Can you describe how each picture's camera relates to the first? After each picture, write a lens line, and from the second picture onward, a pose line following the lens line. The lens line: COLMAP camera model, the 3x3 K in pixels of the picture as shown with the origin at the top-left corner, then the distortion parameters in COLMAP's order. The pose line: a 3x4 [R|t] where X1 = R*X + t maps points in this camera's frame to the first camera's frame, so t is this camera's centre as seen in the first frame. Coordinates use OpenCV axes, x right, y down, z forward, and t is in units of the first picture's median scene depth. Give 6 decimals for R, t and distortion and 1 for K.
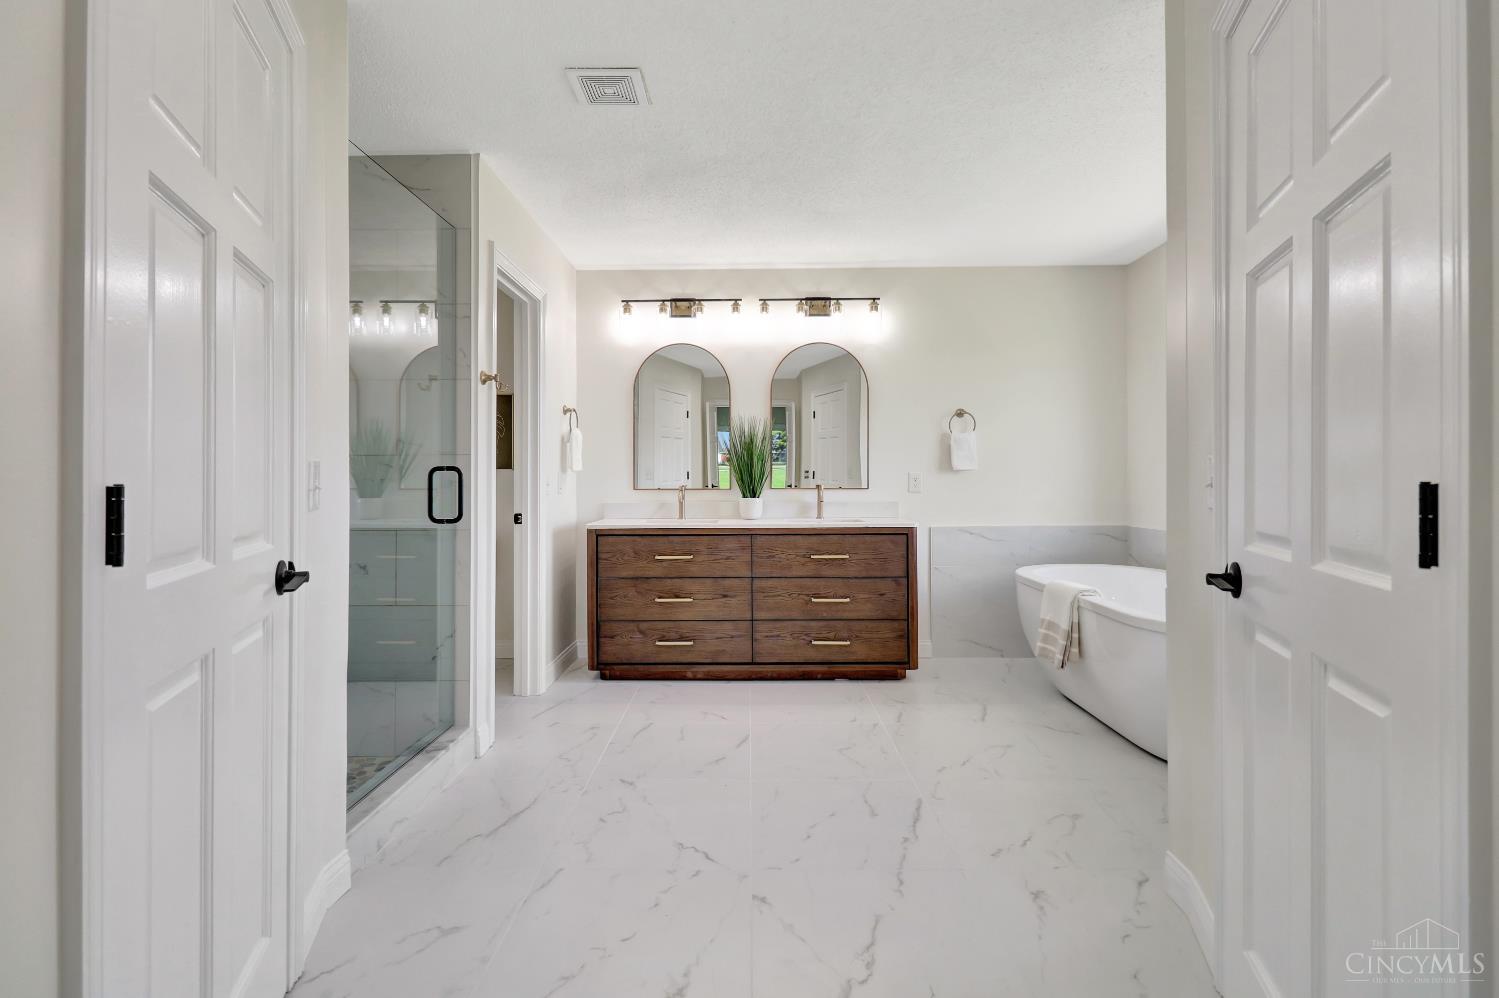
lens RADIAL K [[709.0, 0, 742.5], [0, 709.0, 475.1], [0, 0, 1]] dist [-0.000757, -0.000382]
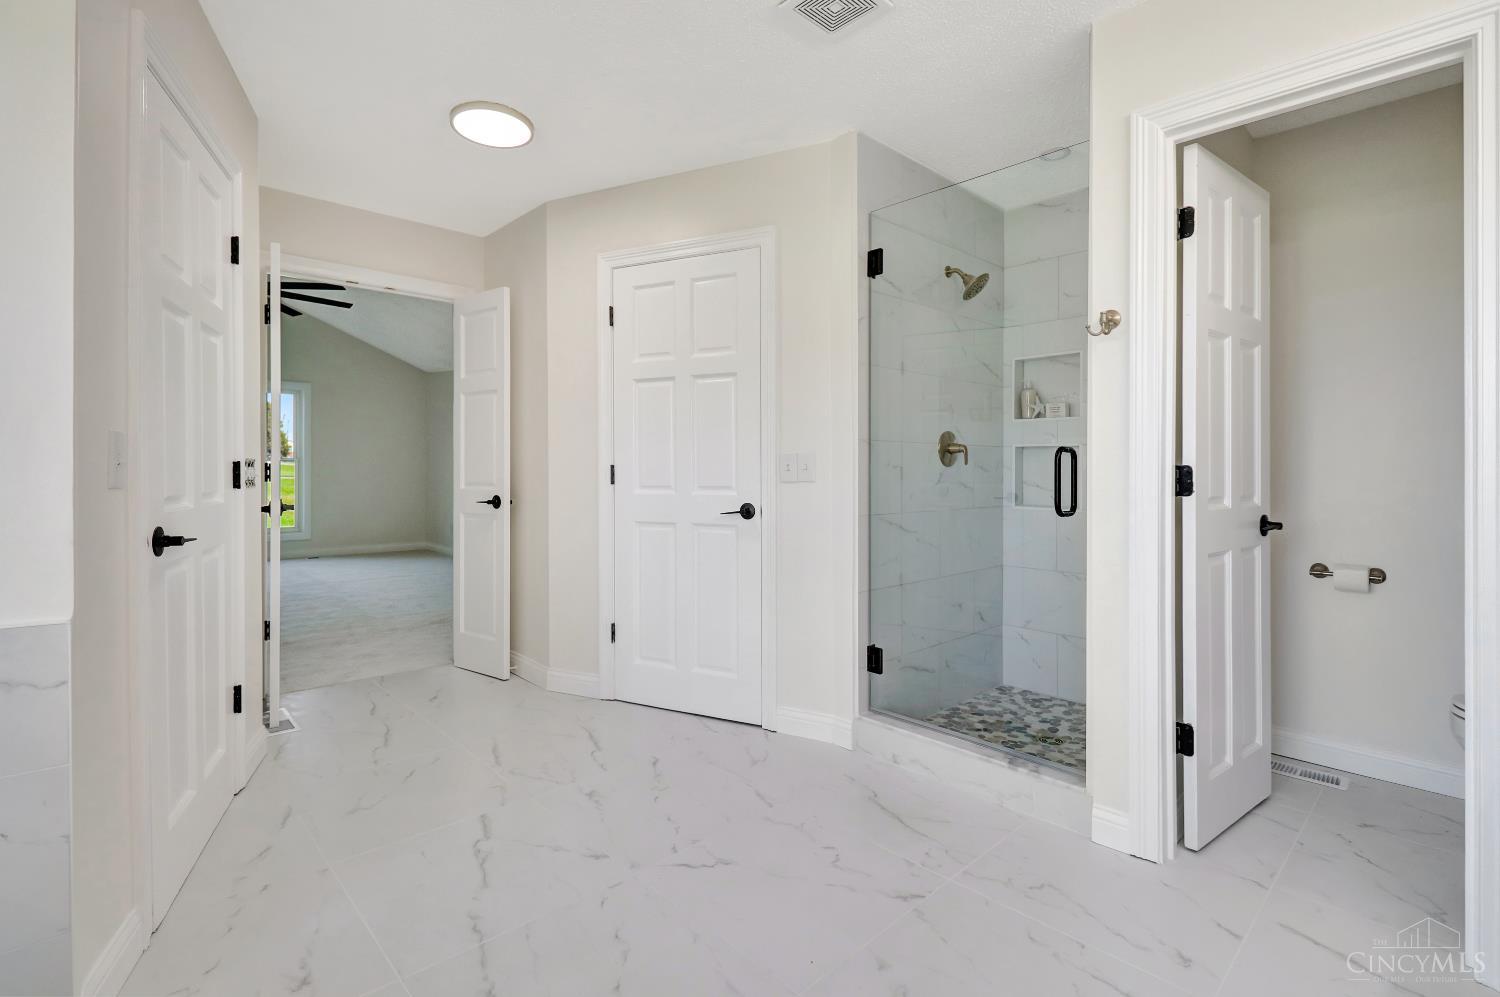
lens RADIAL K [[709.5, 0, 743.0], [0, 709.5, 474.5], [0, 0, 1]] dist [-0.000757, -0.000382]
pose [[-0.726346, 0.006232, -0.687301, 0.518484], [0.007389, 0.999972, 0.001258, 0.017043], [0.687290, -0.004165, -0.726371, 1.663985]]
